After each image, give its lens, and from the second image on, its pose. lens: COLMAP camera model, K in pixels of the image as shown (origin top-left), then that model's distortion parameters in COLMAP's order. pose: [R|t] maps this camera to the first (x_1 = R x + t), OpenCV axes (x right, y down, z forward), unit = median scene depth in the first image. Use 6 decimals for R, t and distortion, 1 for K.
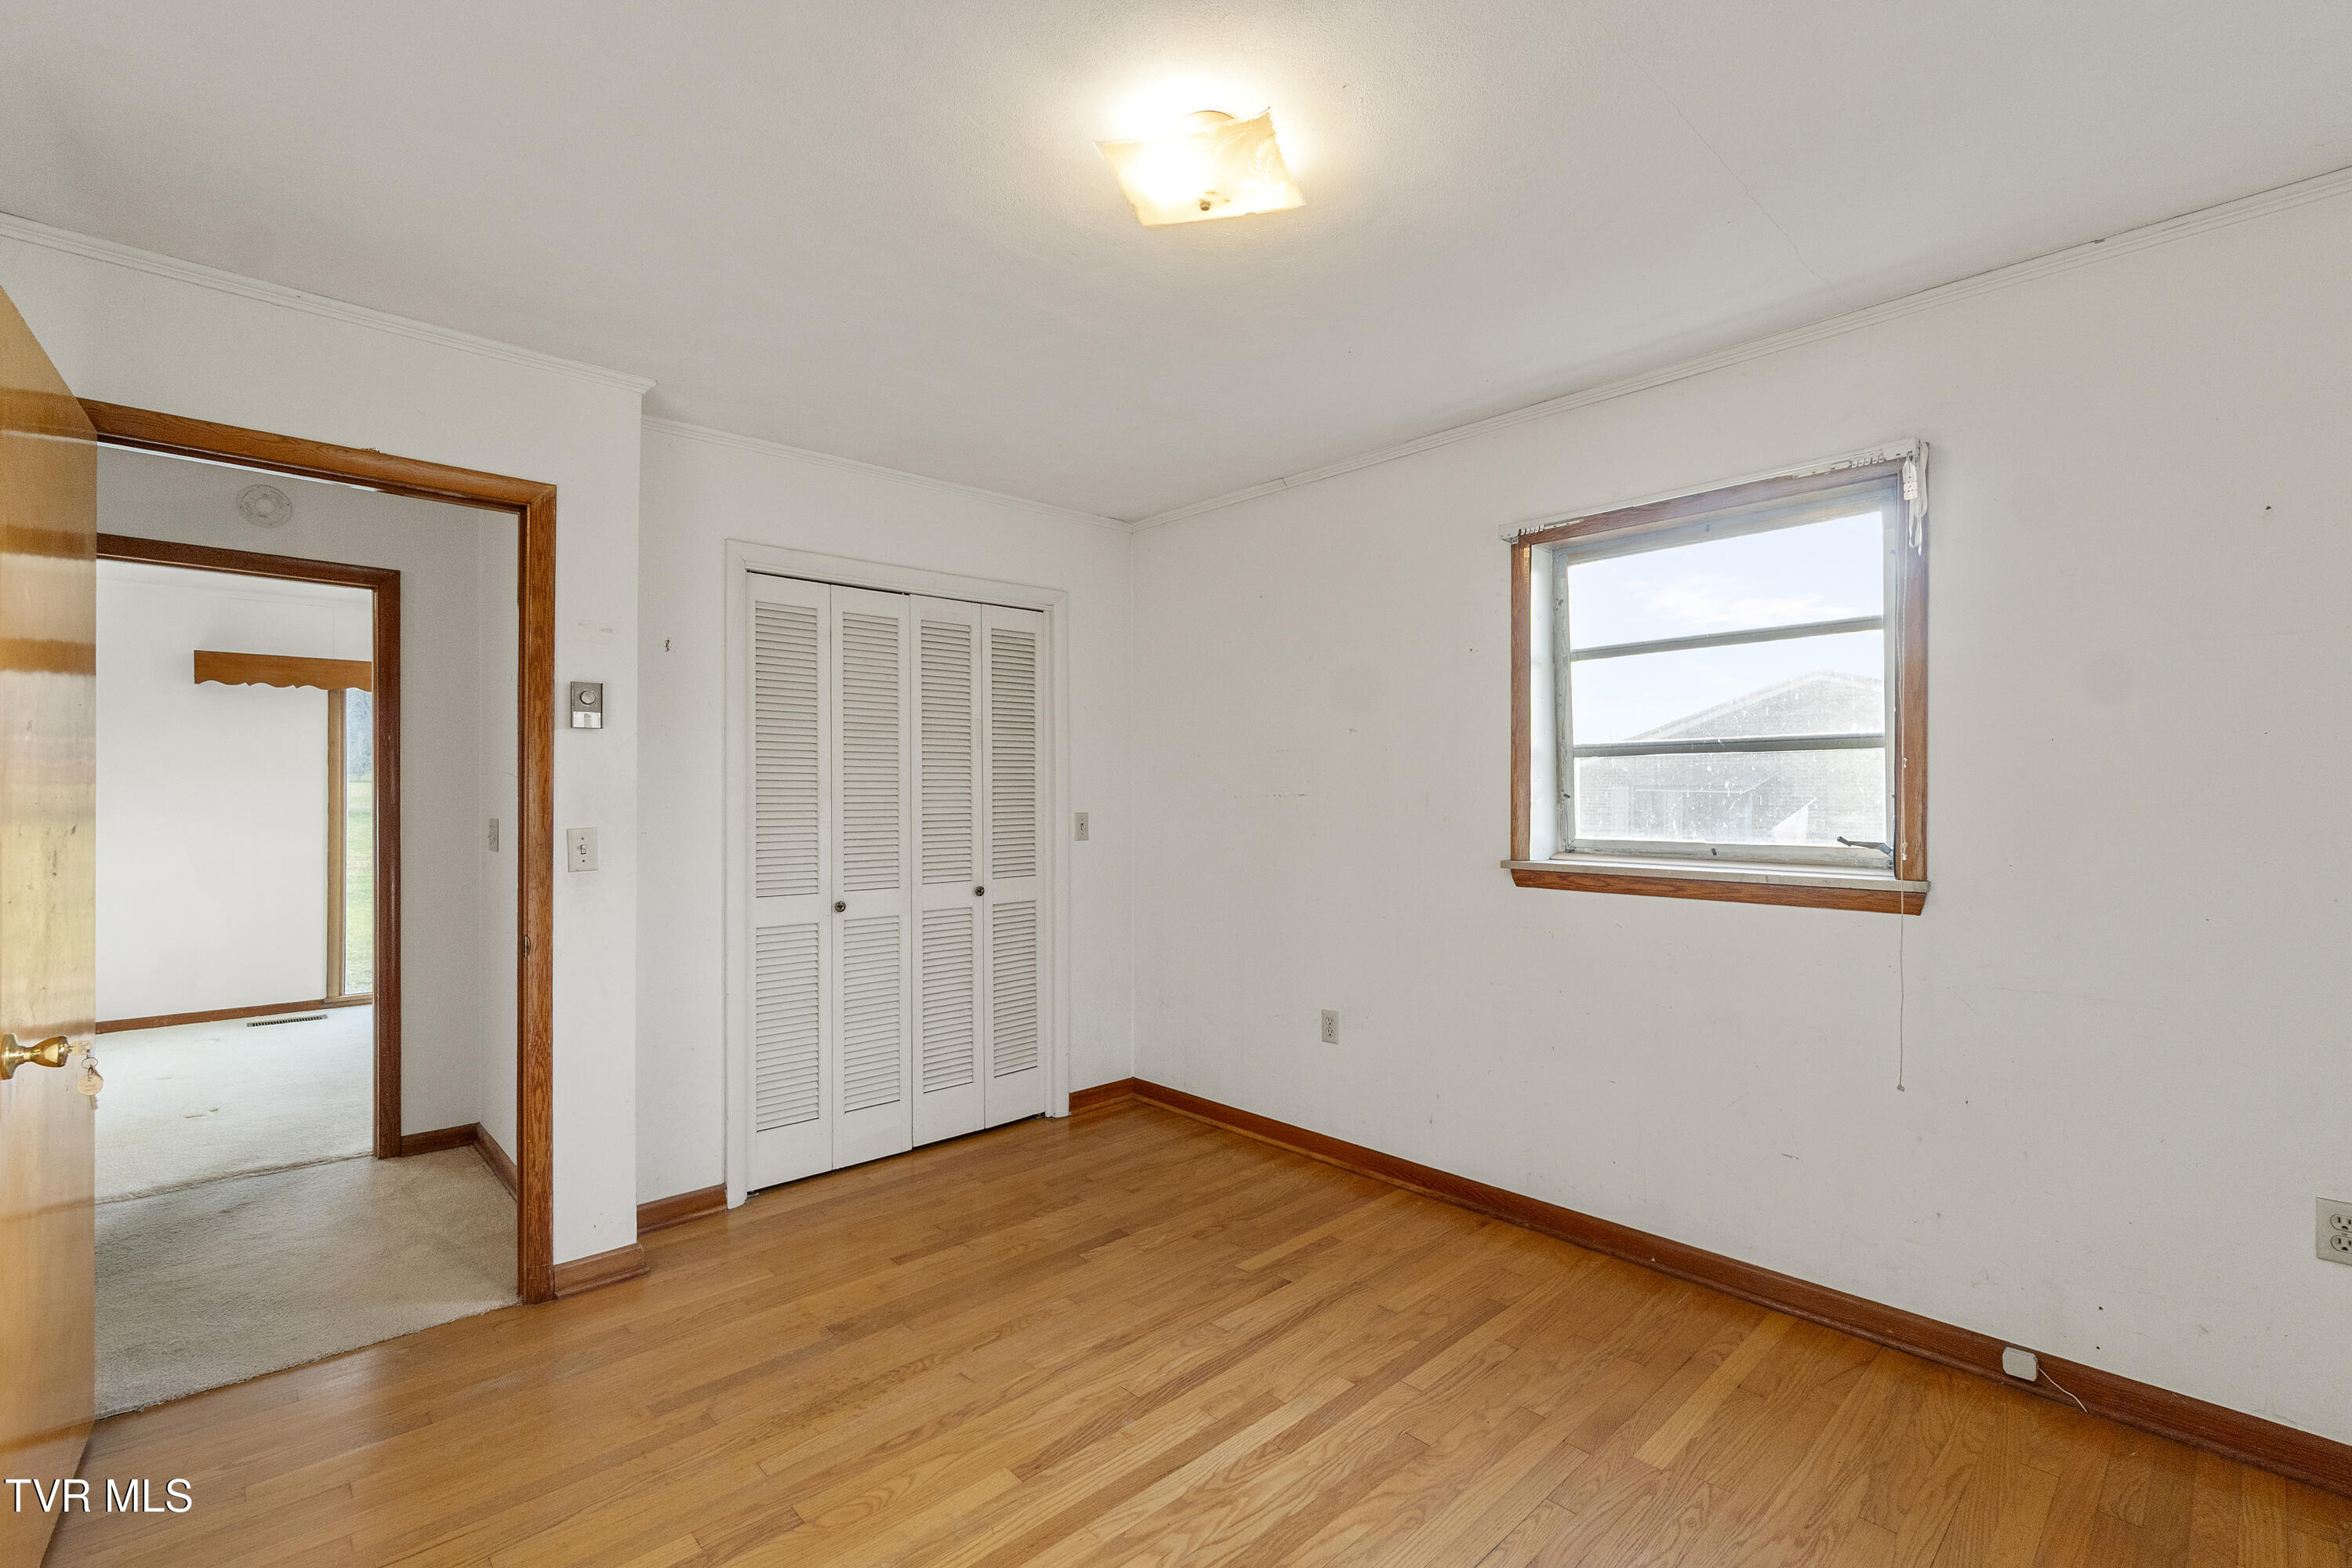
lens RADIAL K [[1023.1, 0, 1168.7], [0, 1023.1, 796.0], [0, 0, 1]] dist [-0.001271, 0.000583]
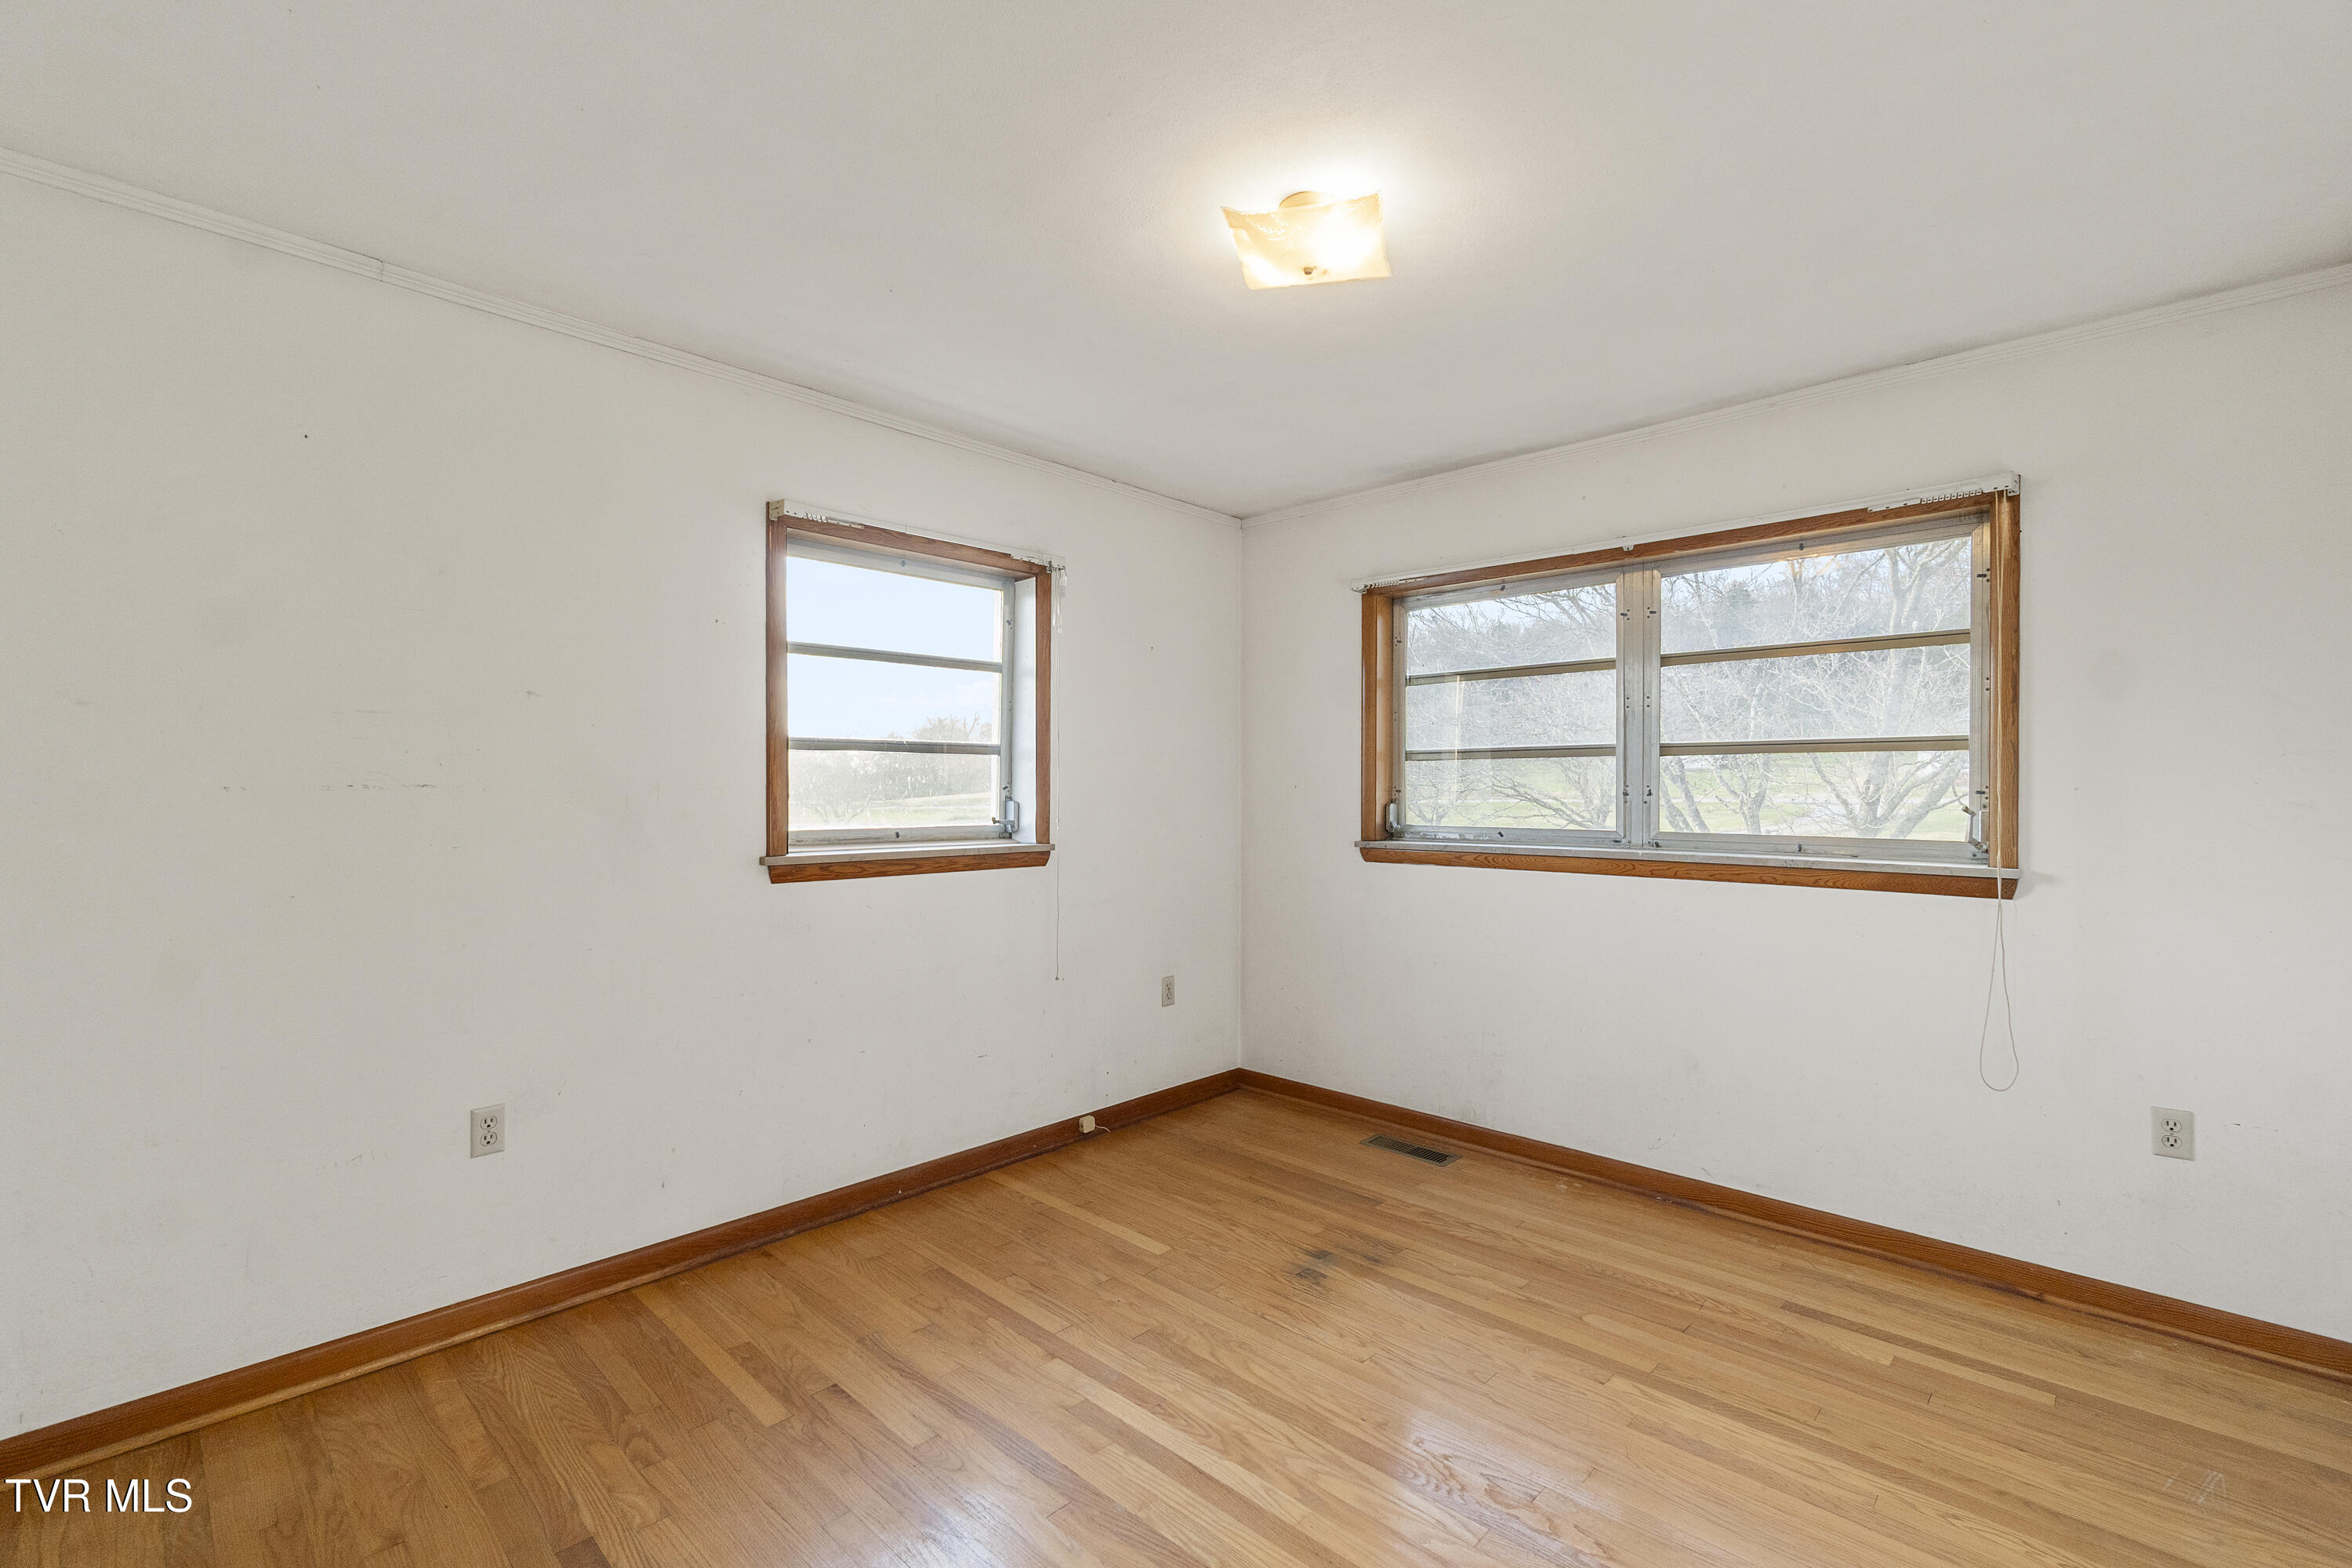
lens RADIAL K [[1023.1, 0, 1168.7], [0, 1023.1, 796.0], [0, 0, 1]] dist [-0.001271, 0.000583]
pose [[-0.049271, -0.007433, 0.998758, -0.723147], [-0.003965, 0.999966, 0.007247, -0.000774], [-0.998778, -0.003603, -0.049299, 0.797326]]
